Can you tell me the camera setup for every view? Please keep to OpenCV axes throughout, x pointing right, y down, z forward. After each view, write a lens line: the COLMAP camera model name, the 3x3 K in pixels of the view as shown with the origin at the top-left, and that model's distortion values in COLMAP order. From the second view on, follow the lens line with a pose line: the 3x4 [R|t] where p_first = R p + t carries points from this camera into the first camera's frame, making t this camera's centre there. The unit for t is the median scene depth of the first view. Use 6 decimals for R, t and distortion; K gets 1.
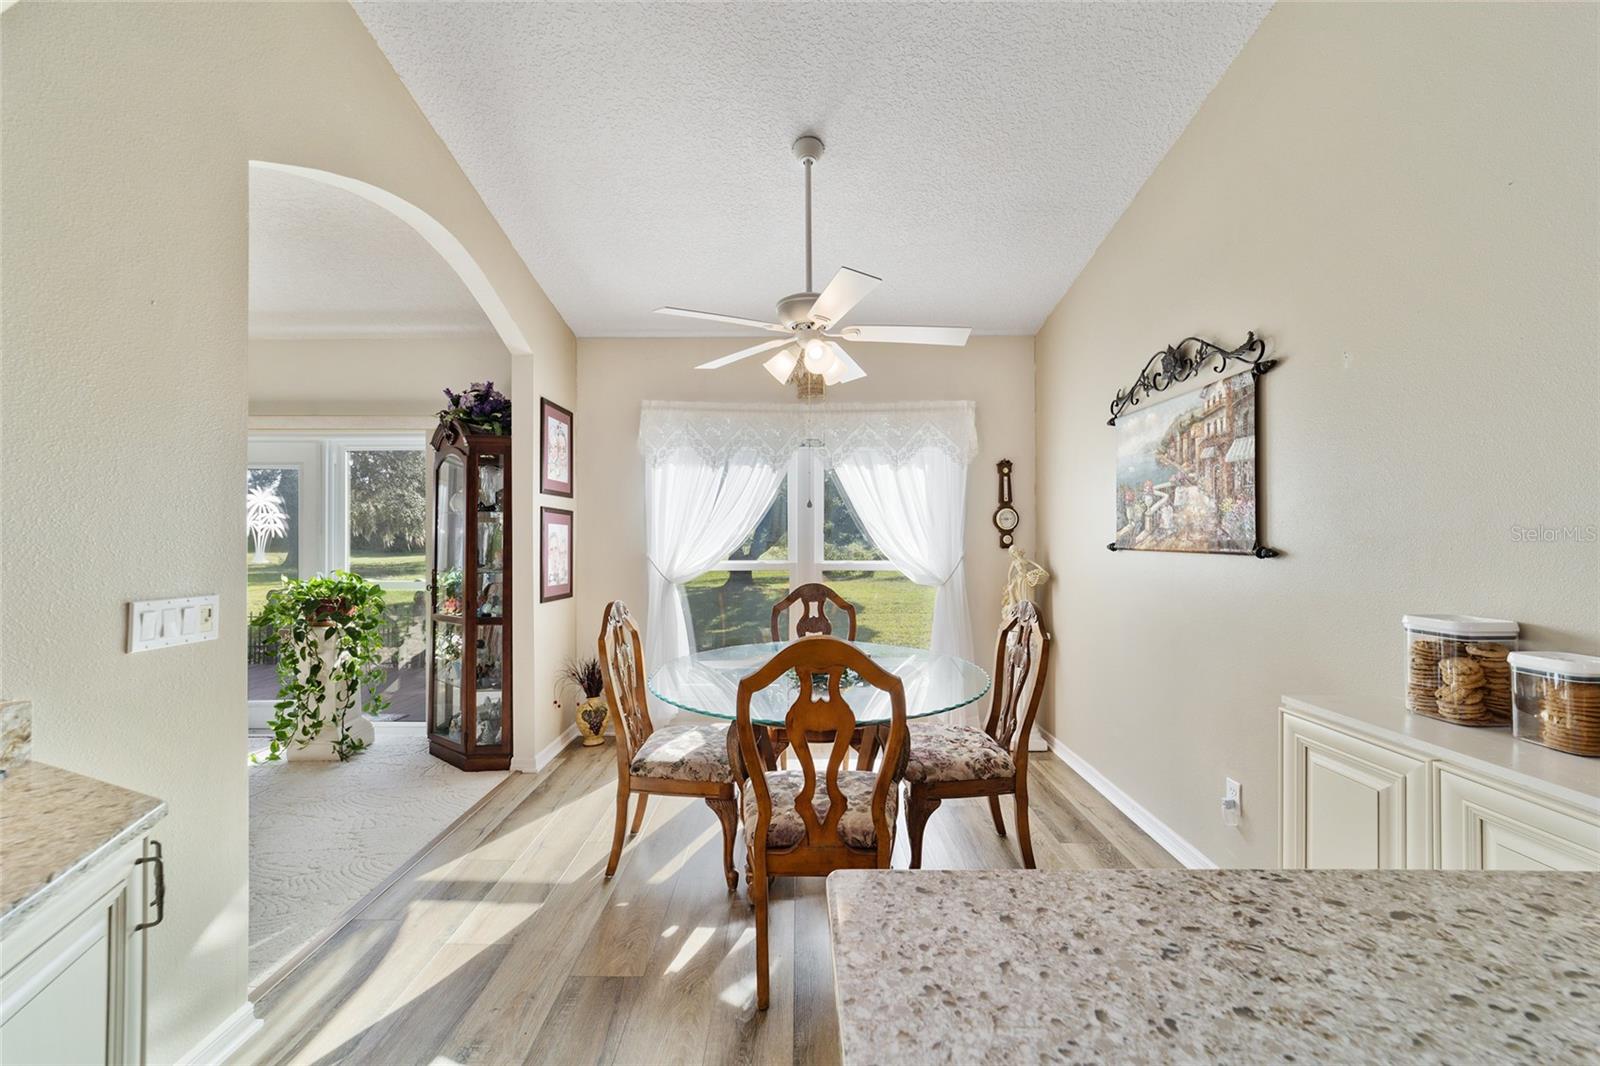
lens RADIAL K [[616.8, 0, 800.0], [0, 616.8, 533.0], [0, 0, 1]] dist [0.001152, 0.000273]
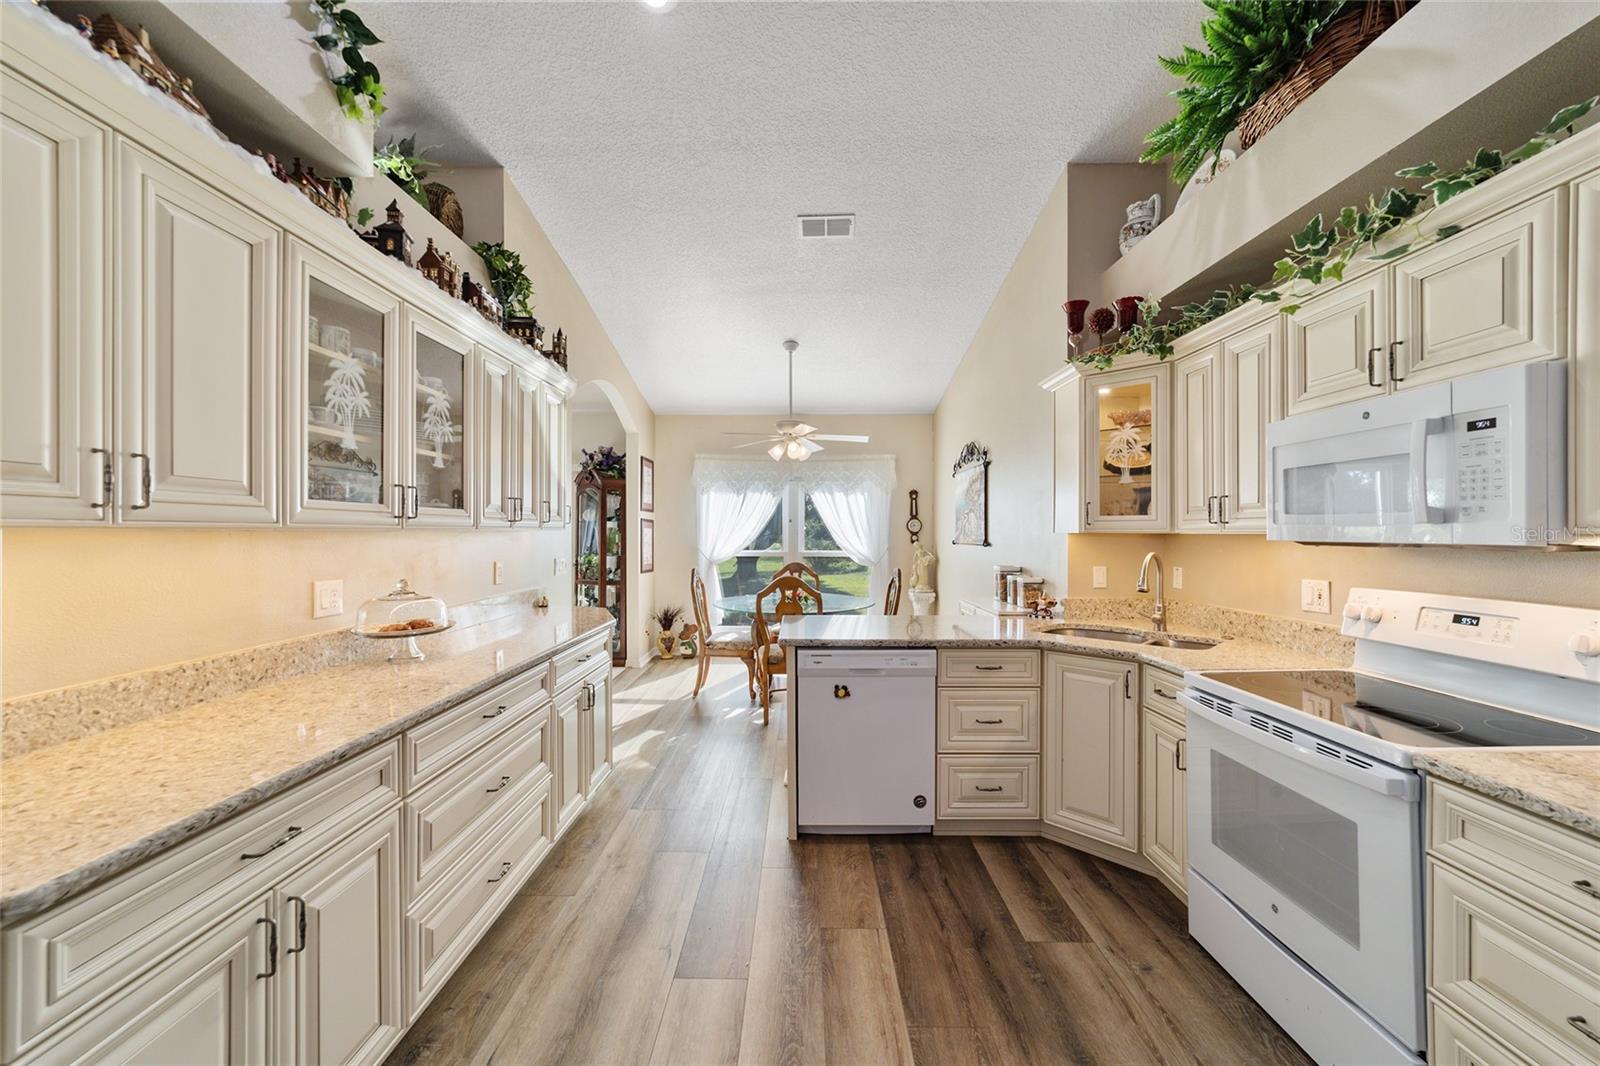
lens RADIAL K [[616.8, 0, 800.0], [0, 616.8, 533.0], [0, 0, 1]] dist [0.001152, 0.000273]
pose [[0.999979, 0.003120, -0.005601, 0.039468], [-0.003088, 0.999979, 0.005621, -0.012099], [0.005618, -0.005603, 0.999969, -0.702556]]
